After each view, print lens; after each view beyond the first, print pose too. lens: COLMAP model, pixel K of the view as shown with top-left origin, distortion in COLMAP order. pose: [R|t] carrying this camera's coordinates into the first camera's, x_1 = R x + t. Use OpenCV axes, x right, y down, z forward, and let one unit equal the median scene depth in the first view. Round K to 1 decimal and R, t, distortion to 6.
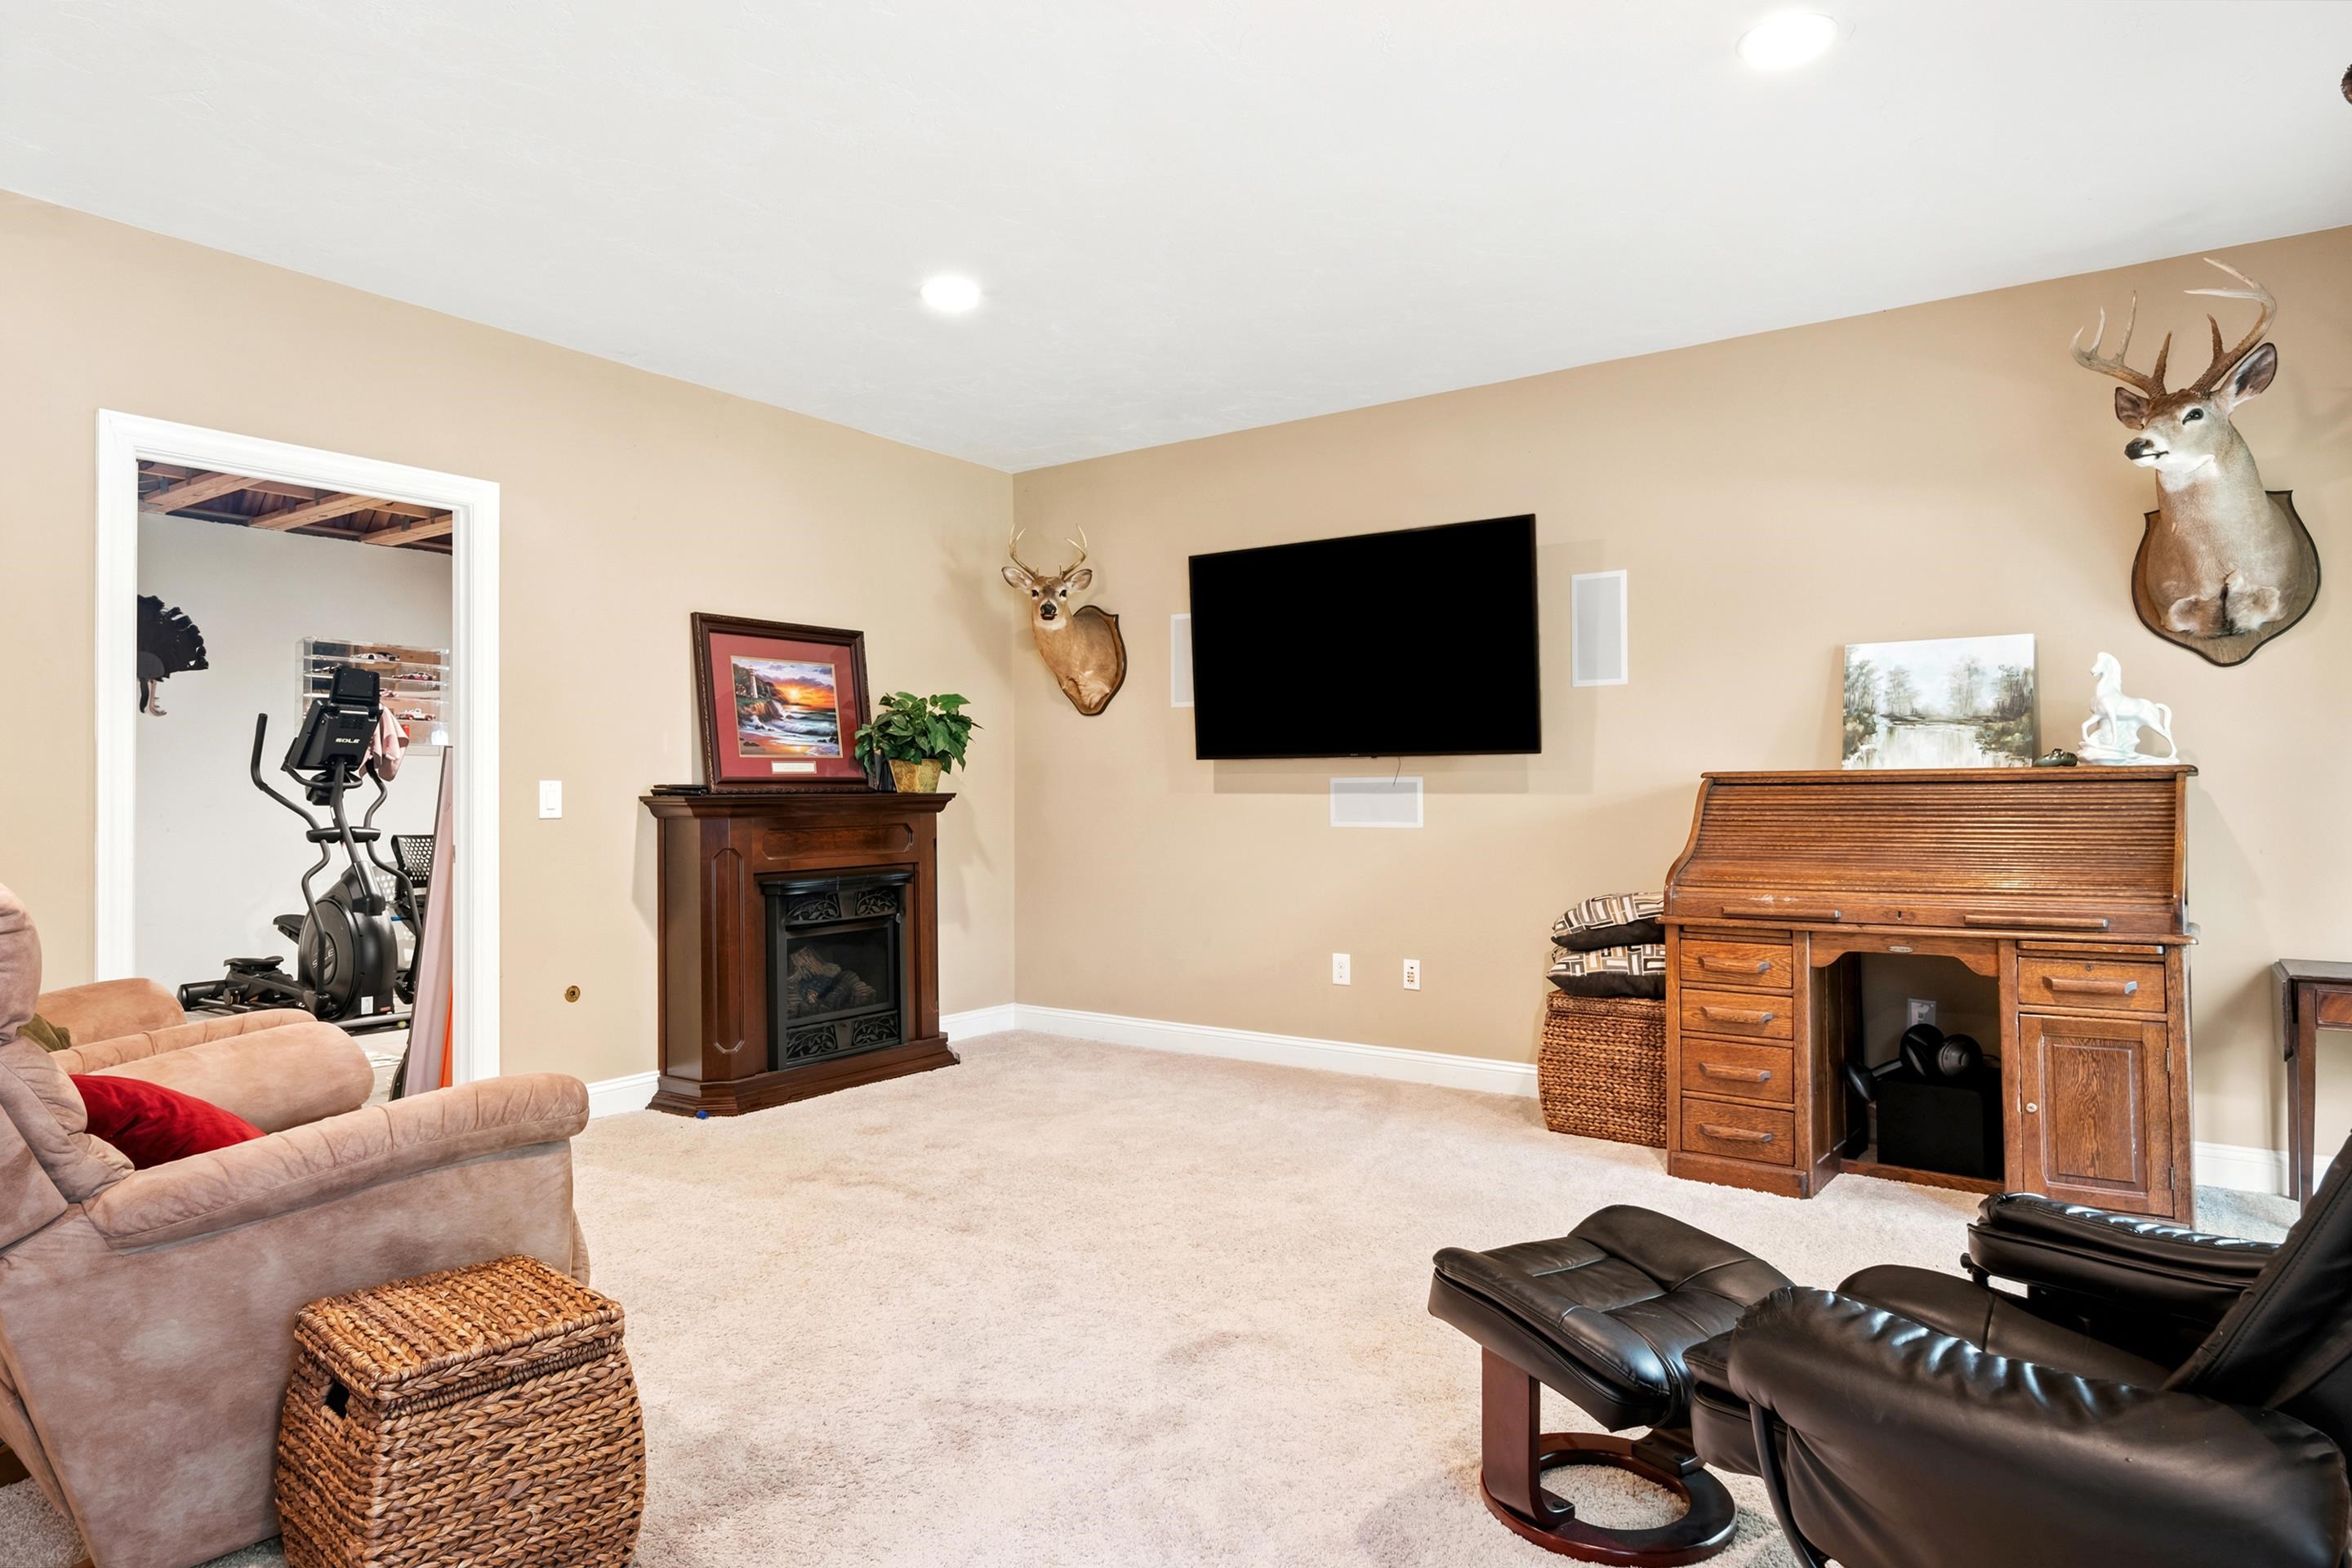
lens RADIAL K [[1383.3, 0, 1134.2], [0, 1383.3, 773.2], [0, 0, 1]] dist [-0.000655, -0.000521]
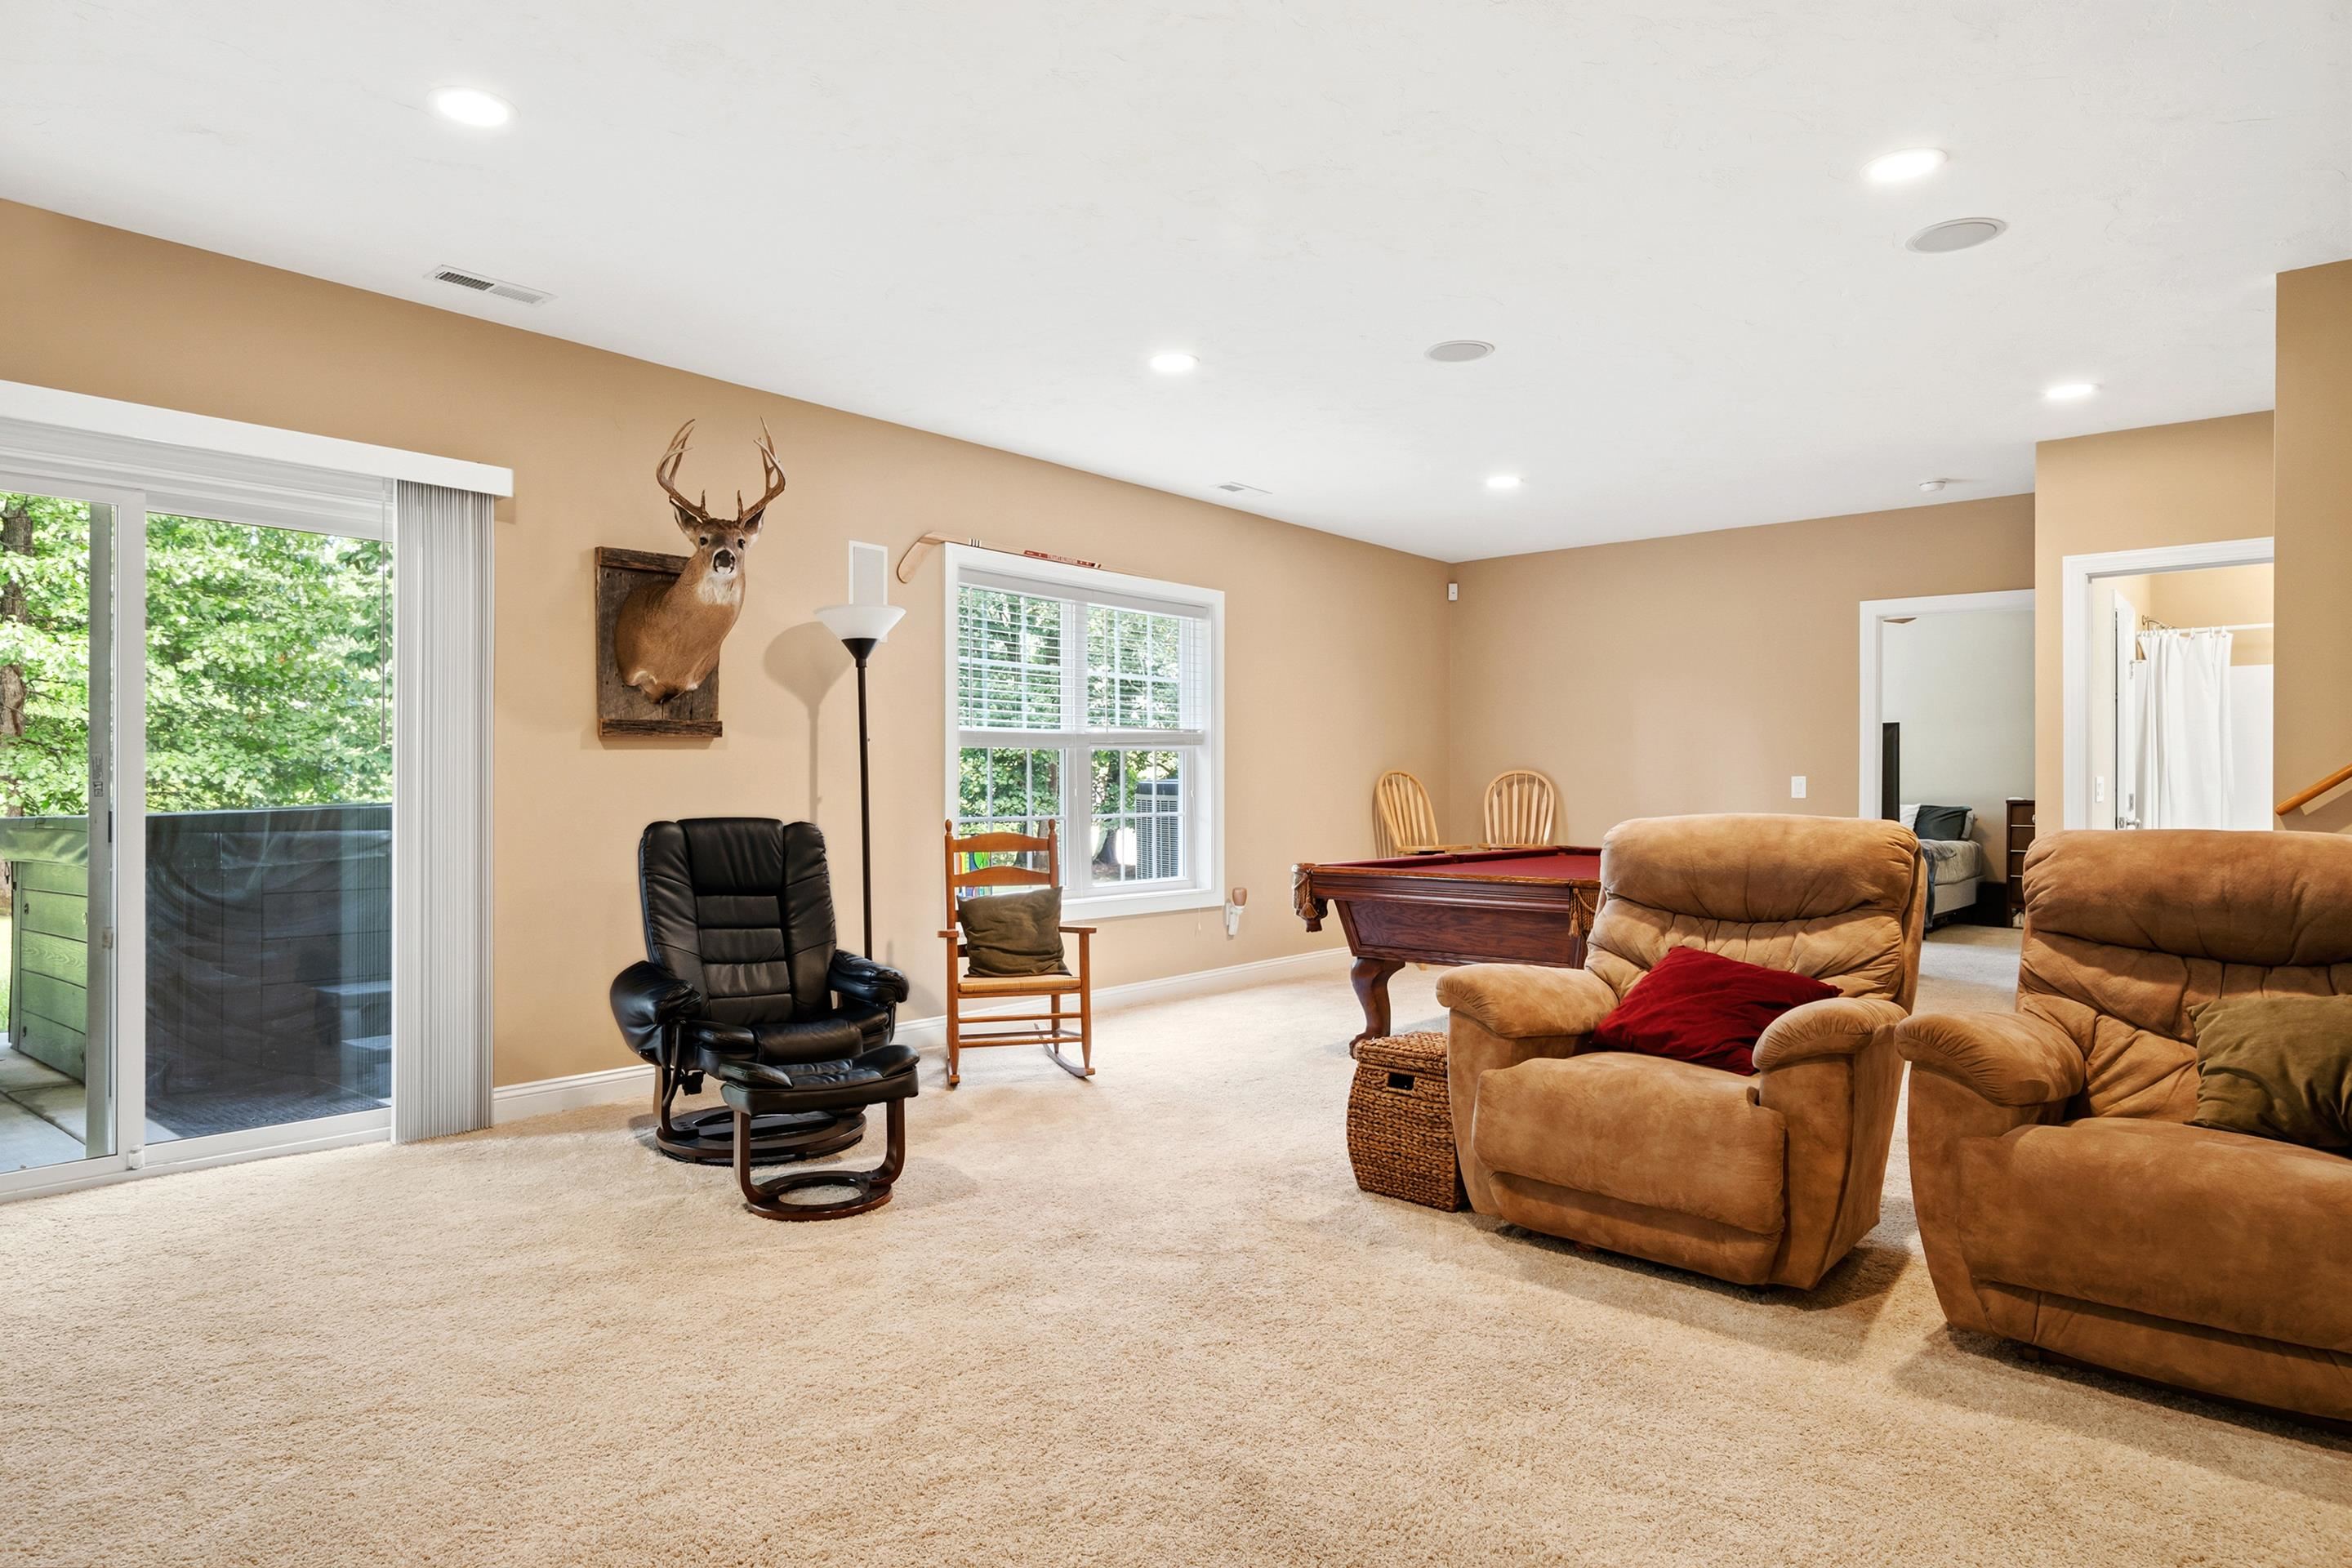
lens RADIAL K [[1349.2, 0, 1127.4], [0, 1349.2, 791.2], [0, 0, 1]] dist [-0.033024, -0.000449]
pose [[-0.994704, 0.001903, 0.102764, -0.109222], [0.000445, 0.999899, -0.014211, 0.021222], [-0.102781, -0.014090, -0.994604, 1.317416]]
